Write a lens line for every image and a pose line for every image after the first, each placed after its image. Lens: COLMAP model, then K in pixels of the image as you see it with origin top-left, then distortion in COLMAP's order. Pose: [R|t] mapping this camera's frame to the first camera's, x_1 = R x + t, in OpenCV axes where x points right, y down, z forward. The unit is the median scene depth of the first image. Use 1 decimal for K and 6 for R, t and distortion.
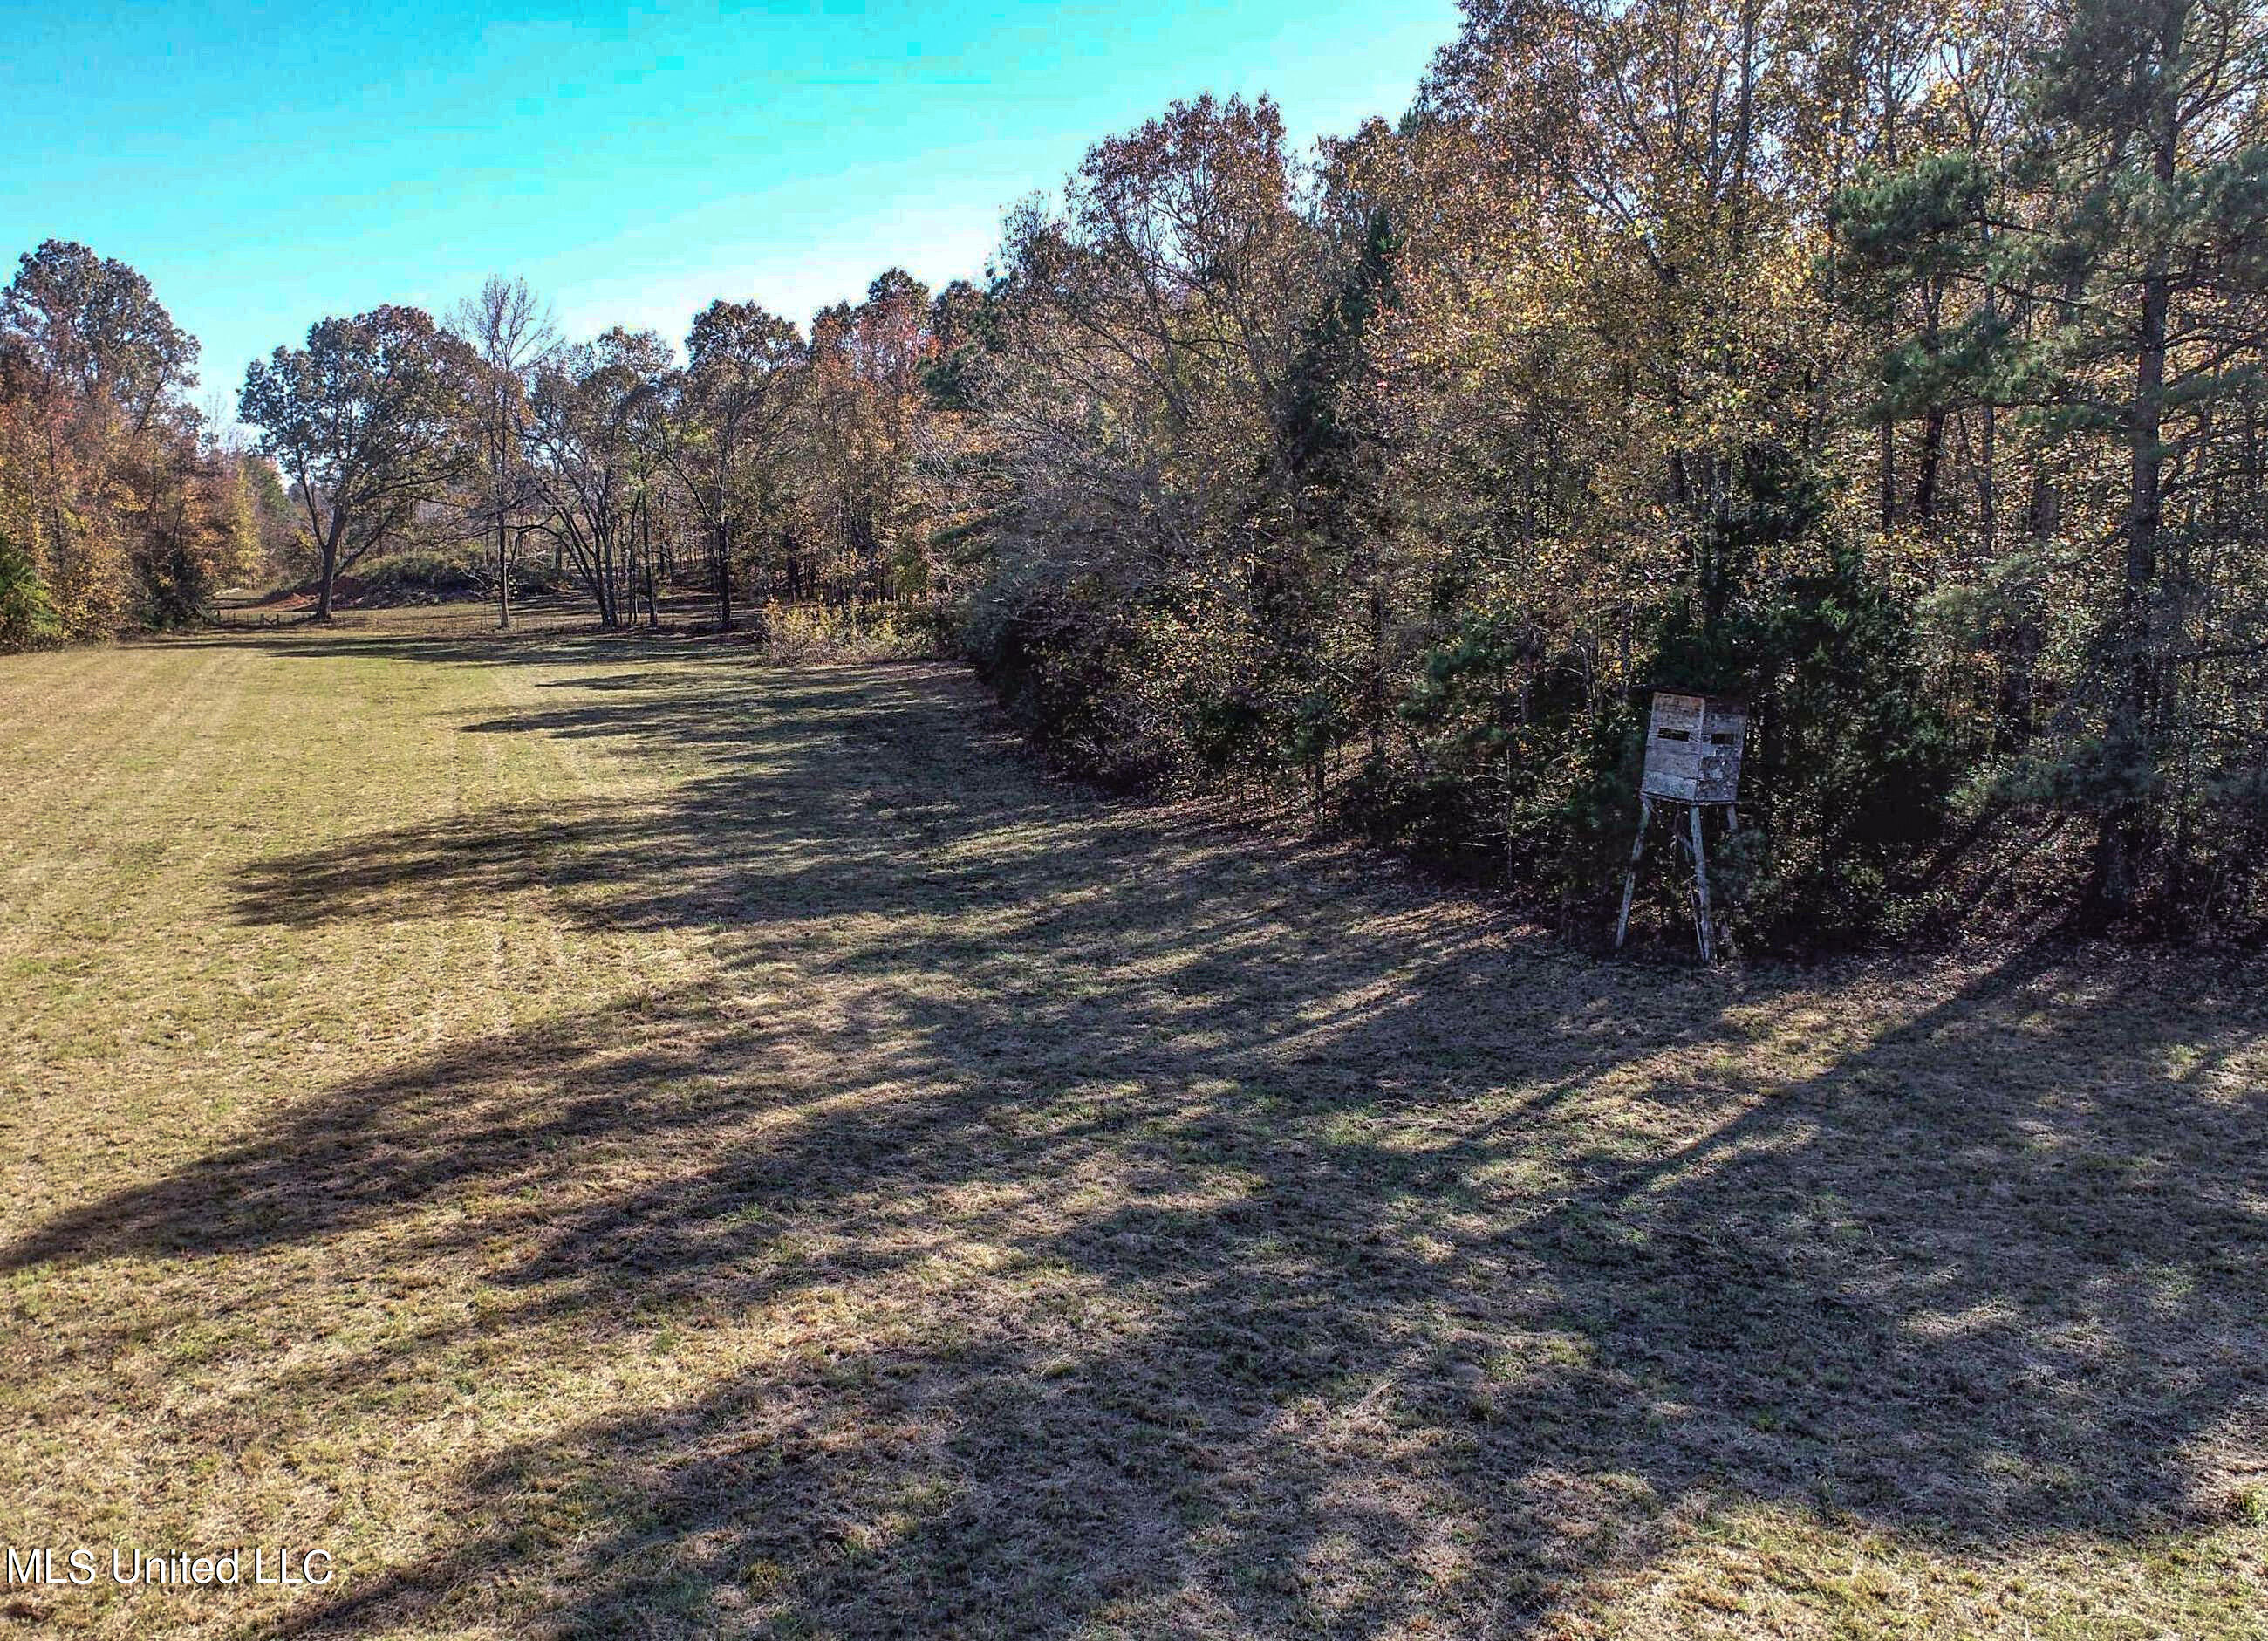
lens RADIAL K [[1961.6, 0, 1128.5], [0, 1961.6, 820.1], [0, 0, 1]] dist [-0.053210, 0.011446]
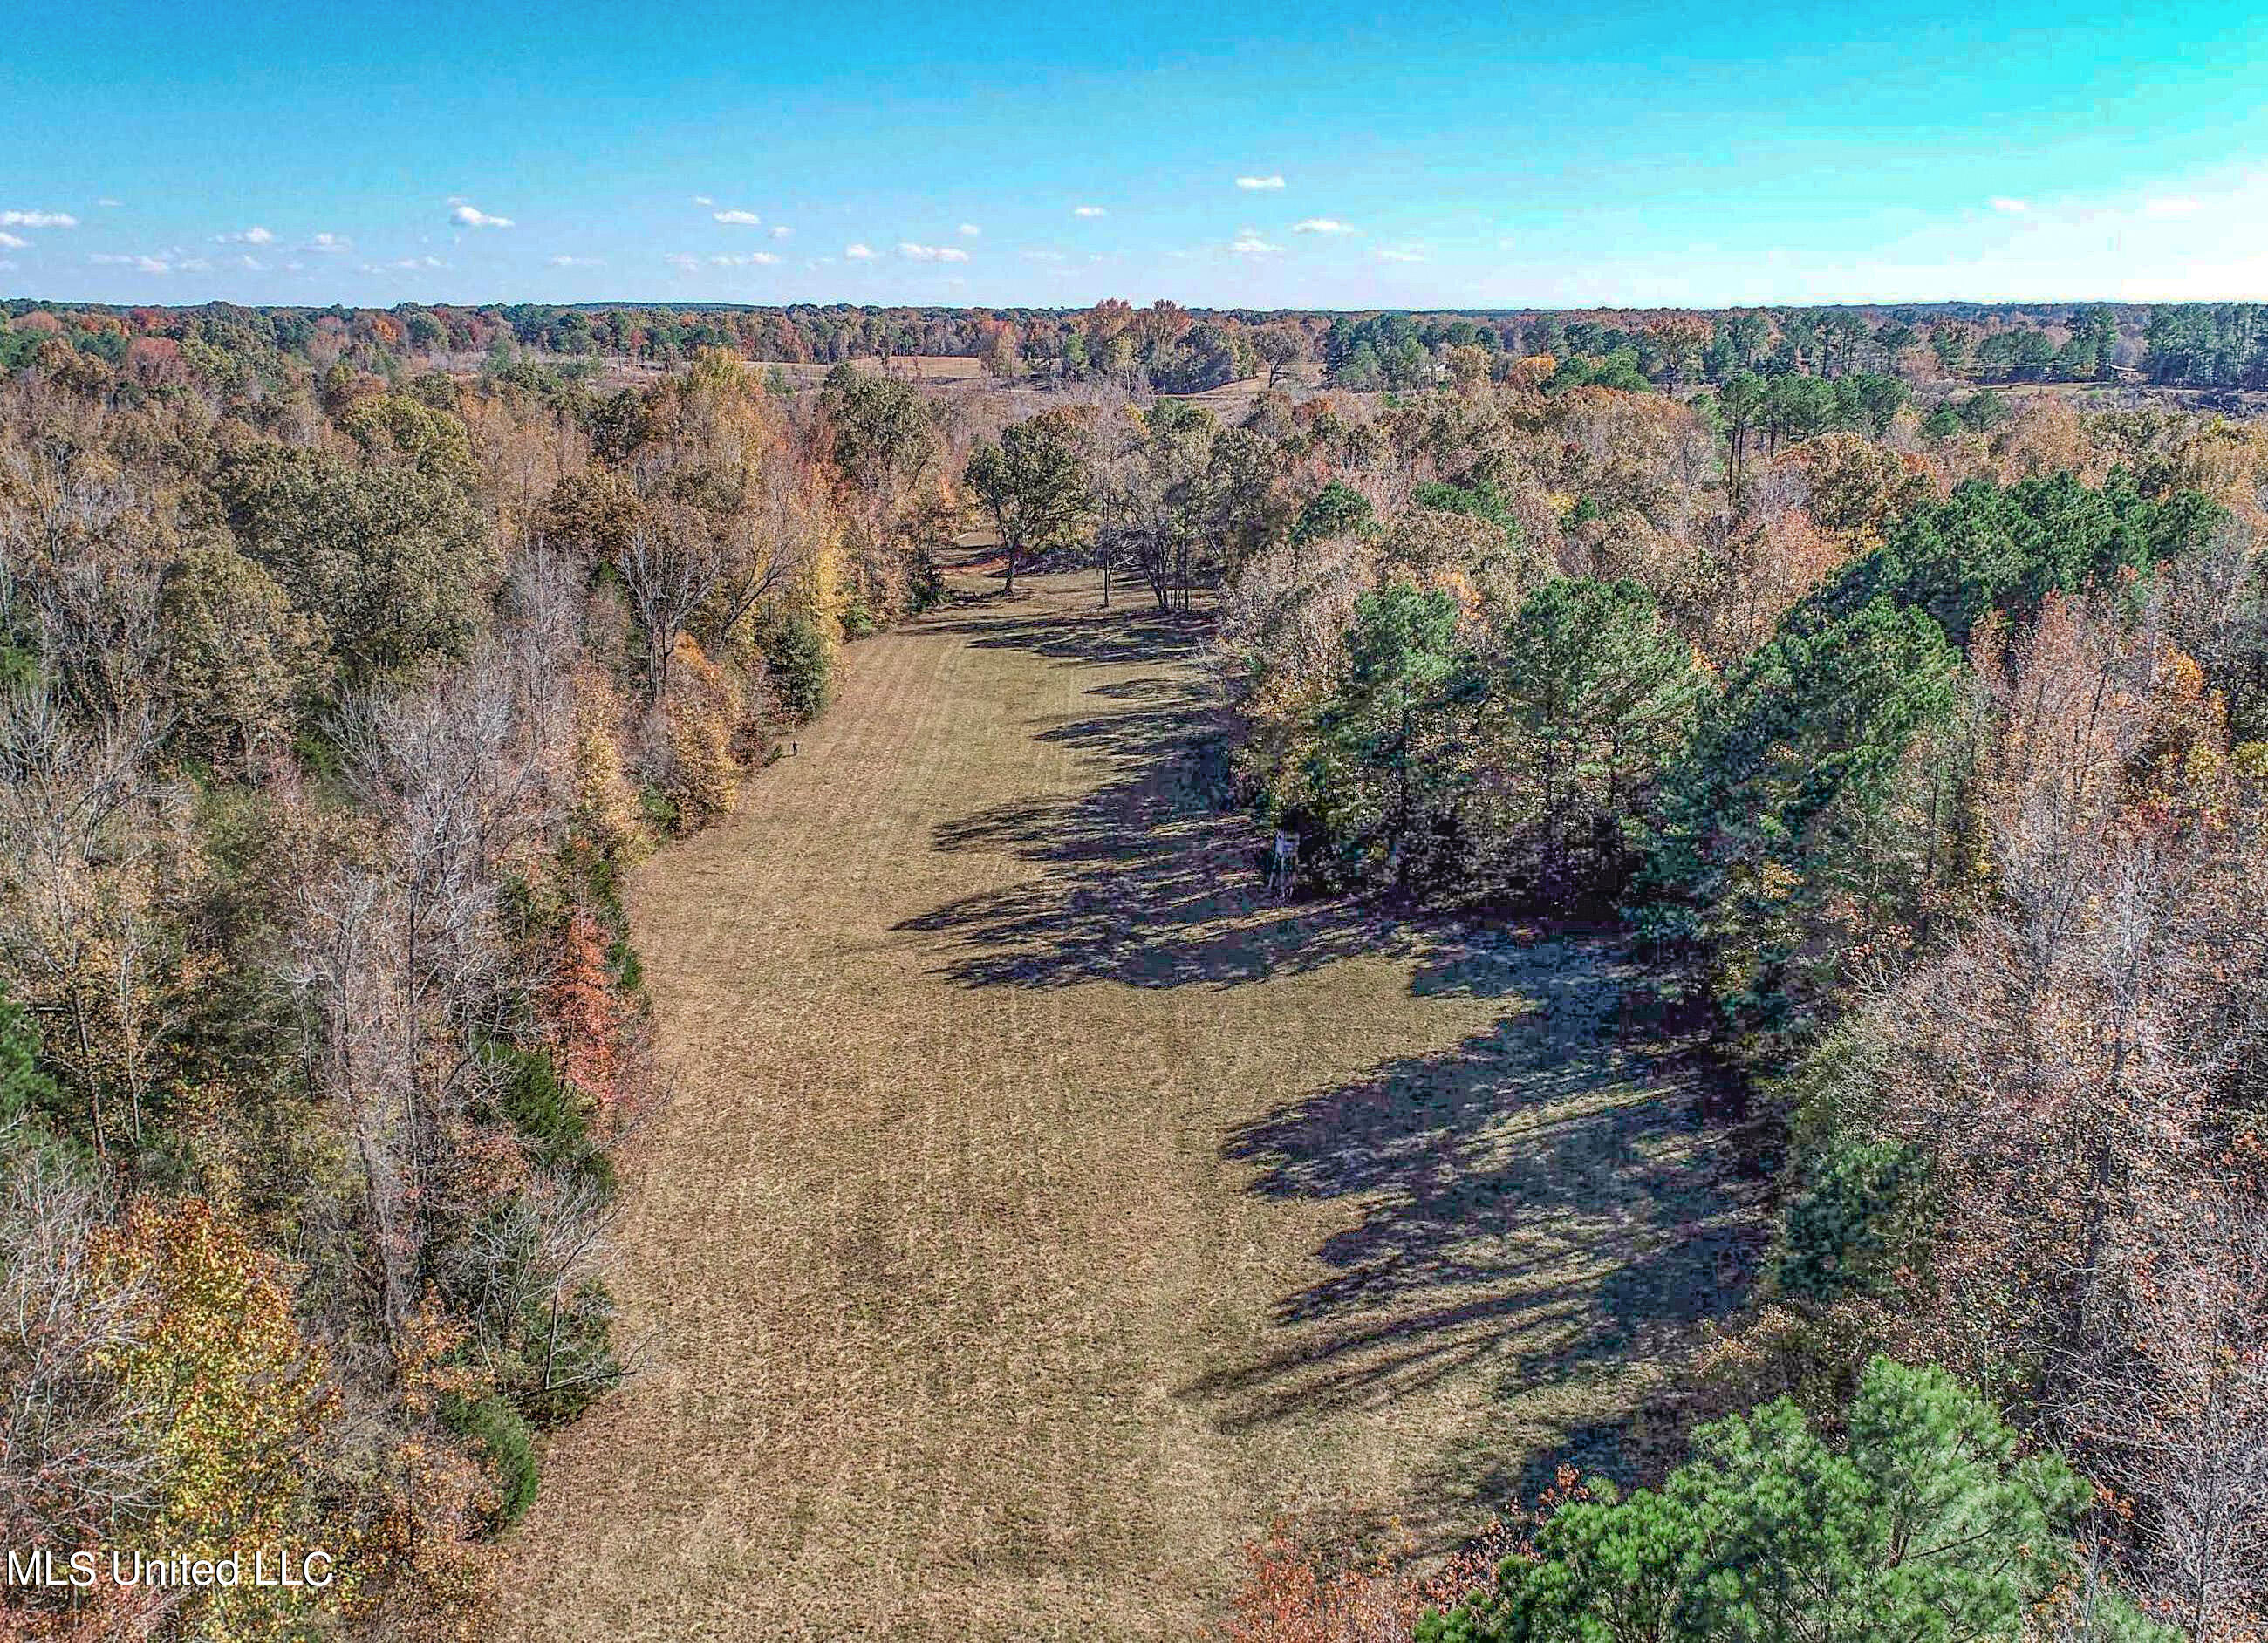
lens RADIAL K [[1961.3, 0, 1130.8], [0, 1961.3, 821.4], [0, 0, 1]] dist [-0.053210, 0.011446]
pose [[0.937133, 0.078330, -0.340068, 0.306510], [-0.039904, 0.992144, 0.118565, -0.121154], [0.346684, -0.097541, 0.932897, -0.624563]]
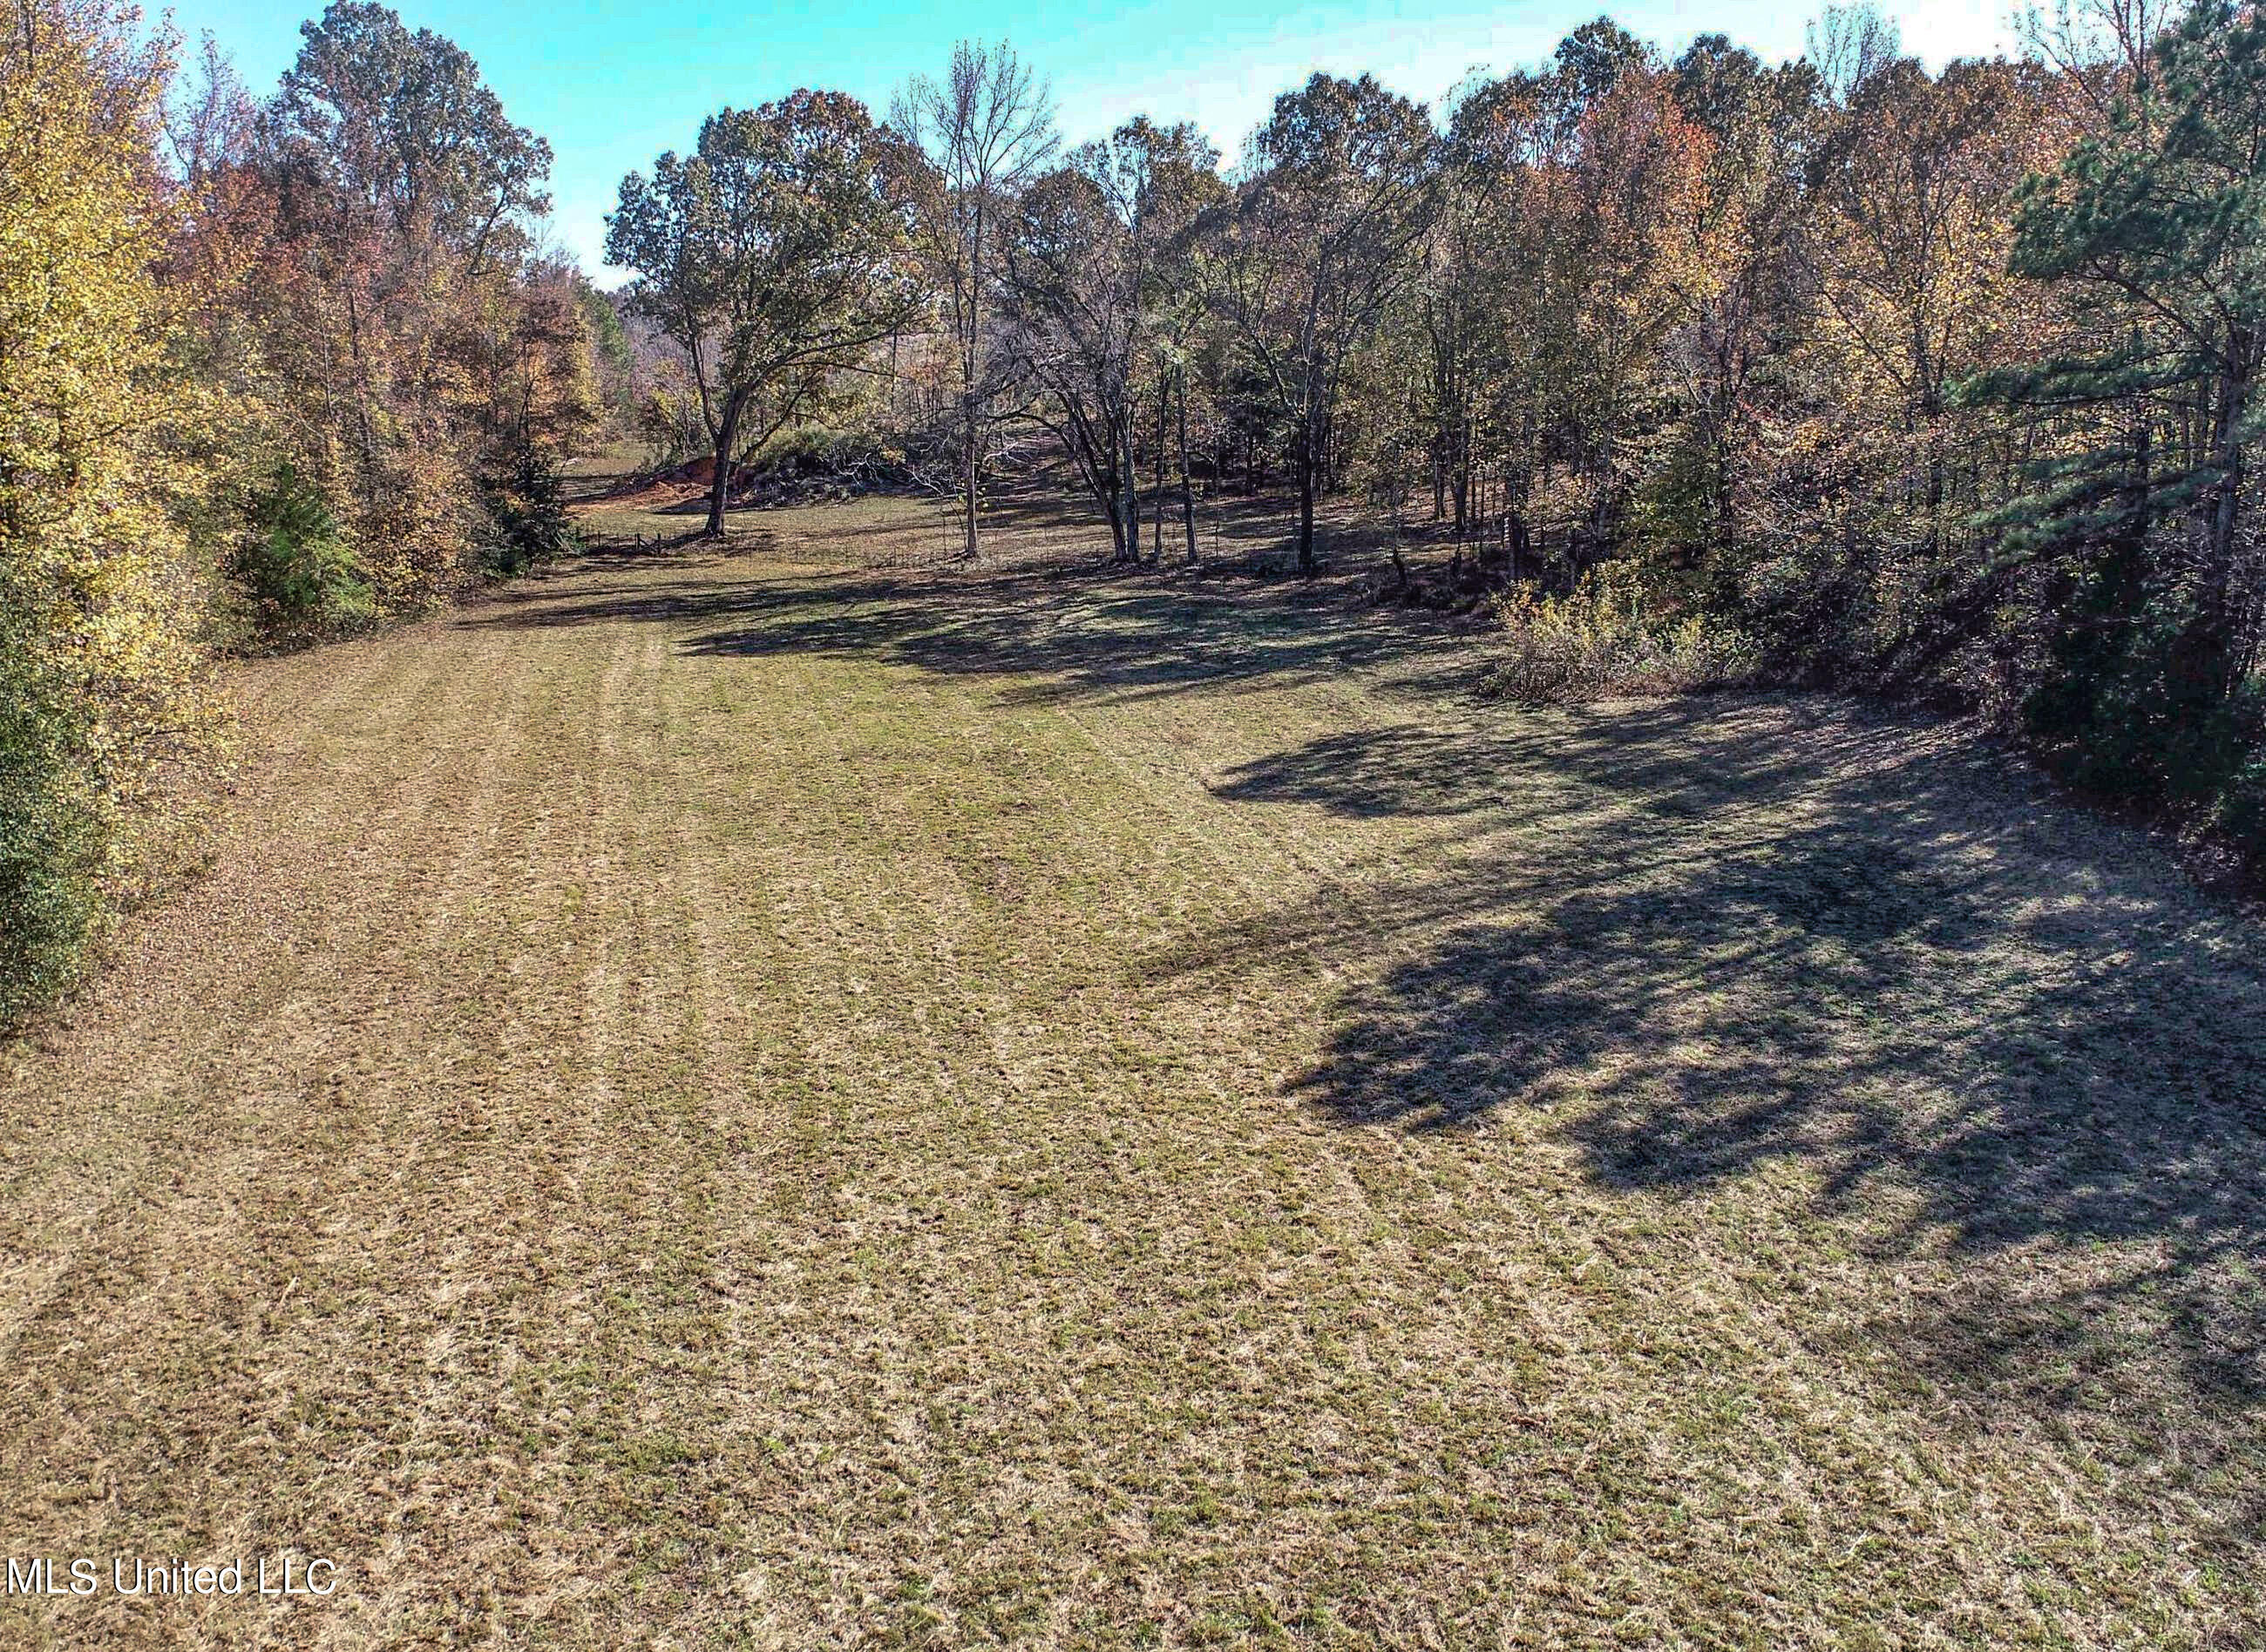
lens RADIAL K [[2008.6, 0, 1140.2], [0, 2008.6, 823.9], [0, 0, 1]] dist [-0.028191, -0.001828]
pose [[0.990532, 0.027429, -0.134512, -0.167087], [-0.014783, 0.995450, 0.094129, -0.075504], [0.136482, -0.091249, 0.986431, 0.297231]]
